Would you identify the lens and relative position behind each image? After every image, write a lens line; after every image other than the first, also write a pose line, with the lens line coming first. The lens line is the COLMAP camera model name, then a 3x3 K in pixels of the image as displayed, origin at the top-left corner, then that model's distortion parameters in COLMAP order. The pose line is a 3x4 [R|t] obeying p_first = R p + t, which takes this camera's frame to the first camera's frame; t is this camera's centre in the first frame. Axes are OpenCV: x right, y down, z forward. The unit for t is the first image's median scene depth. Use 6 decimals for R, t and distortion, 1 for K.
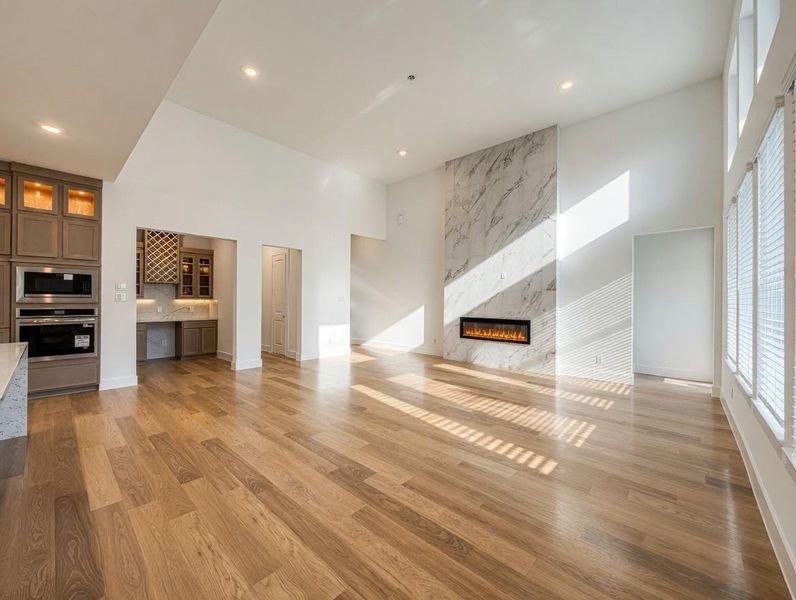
lens RADIAL K [[317.0, 0, 396.0], [0, 317.0, 296.0], [0, 0, 1]] dist [-0.004448, 0.000153]
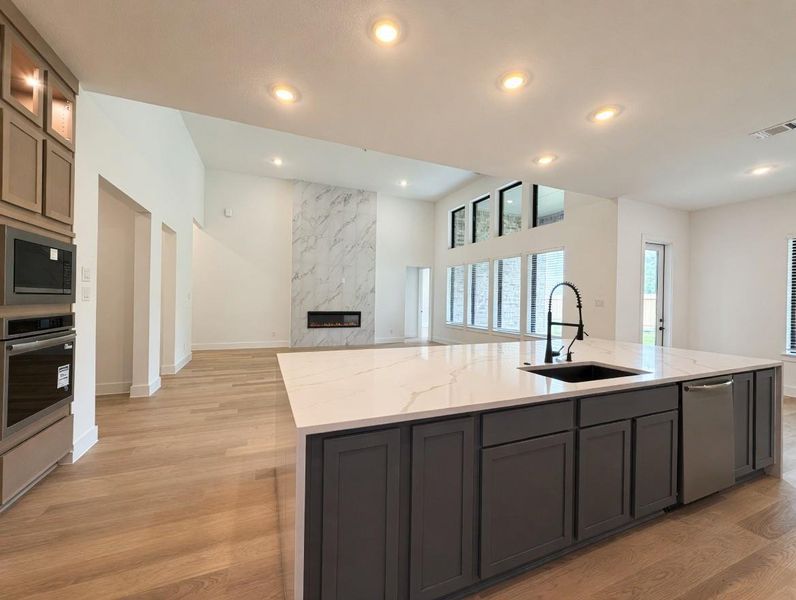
lens RADIAL K [[317.0, 0, 394.9], [0, 317.0, 298.7], [0, 0, 1]] dist [-0.004448, 0.000153]
pose [[0.417269, 0.002727, 0.908779, -0.898370], [-0.026018, 0.999621, 0.008947, -0.004265], [-0.908411, -0.027378, 0.417182, 0.199330]]
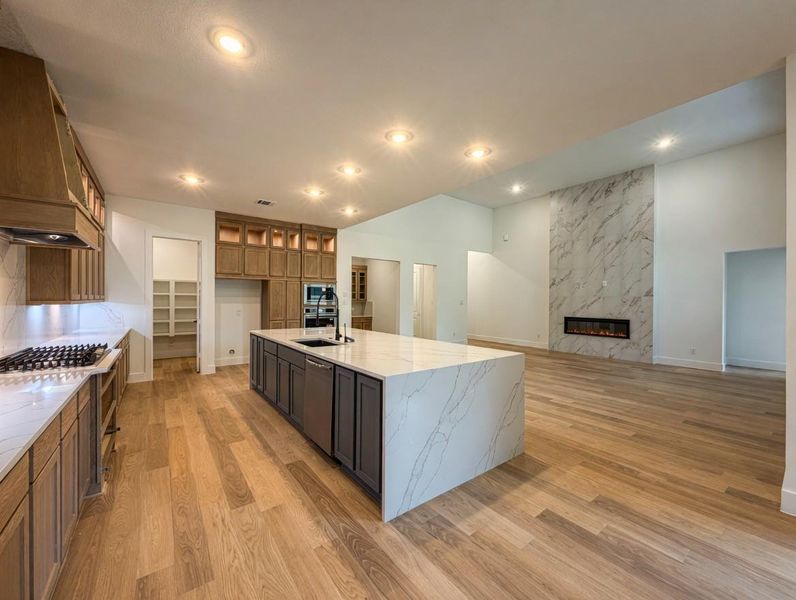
lens RADIAL K [[317.0, 0, 394.7], [0, 317.0, 296.3], [0, 0, 1]] dist [-0.004448, 0.000153]
pose [[0.982734, 0.000148, -0.185022, -0.257108], [0.000054, 0.999999, 0.001087, -0.018158], [0.185023, -0.001078, 0.982734, -0.401392]]
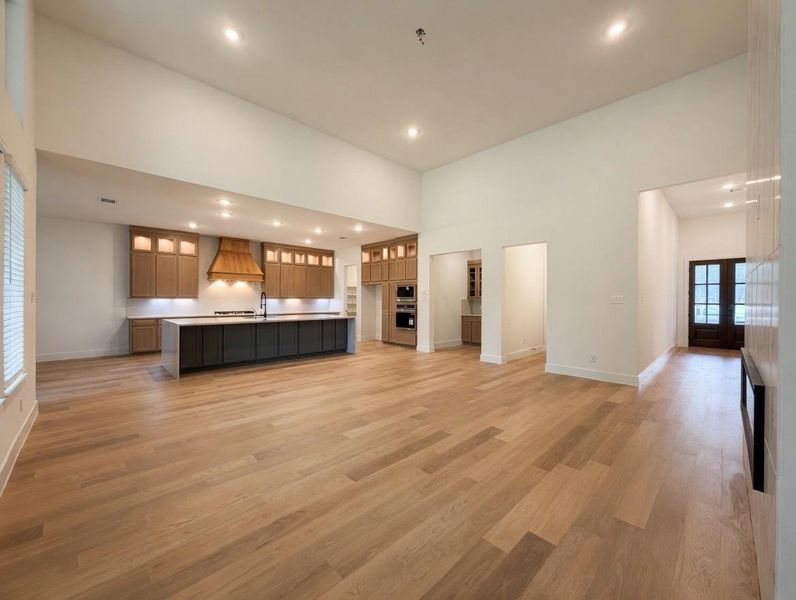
lens RADIAL K [[317.0, 0, 394.4], [0, 317.0, 302.2], [0, 0, 1]] dist [-0.004448, 0.000153]
pose [[-0.064024, 0.012821, -0.997866, 0.650737], [0.004713, 0.999910, 0.012544, 0.001052], [0.997937, -0.003899, -0.064079, 0.737042]]
